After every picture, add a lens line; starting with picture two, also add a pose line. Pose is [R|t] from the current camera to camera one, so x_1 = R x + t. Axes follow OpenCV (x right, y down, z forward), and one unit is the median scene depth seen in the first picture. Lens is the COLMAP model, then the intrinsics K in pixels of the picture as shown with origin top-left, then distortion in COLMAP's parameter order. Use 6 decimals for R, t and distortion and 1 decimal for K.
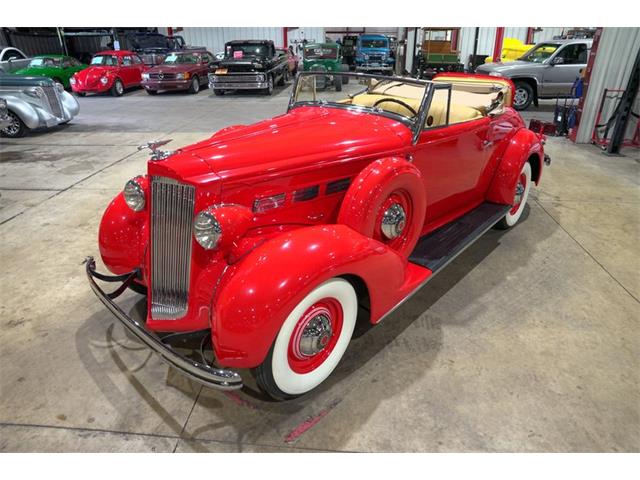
lens RADIAL K [[437.5, 0, 321.1], [0, 437.5, 241.8], [0, 0, 1]] dist [-0.138503, 0.108677]
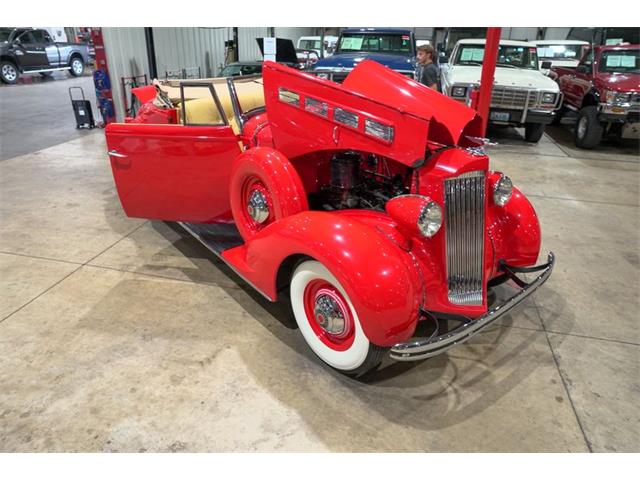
lens RADIAL K [[437.5, 0, 321.1], [0, 437.5, 241.8], [0, 0, 1]] dist [-0.138503, 0.108677]
pose [[0.143150, -0.427478, 0.892620, -1.120527], [0.410762, 0.846223, 0.339384, -0.402769], [-0.900435, 0.318071, 0.296728, 0.833716]]
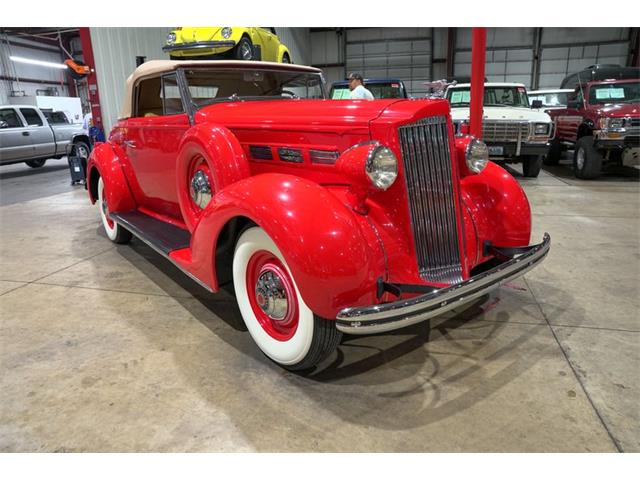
lens RADIAL K [[437.5, 0, 321.1], [0, 437.5, 241.8], [0, 0, 1]] dist [-0.138503, 0.108677]
pose [[0.160053, -0.272510, 0.948747, -1.049216], [0.451016, 0.875135, 0.175280, -0.151696], [-0.878047, 0.399847, 0.262974, 0.829285]]
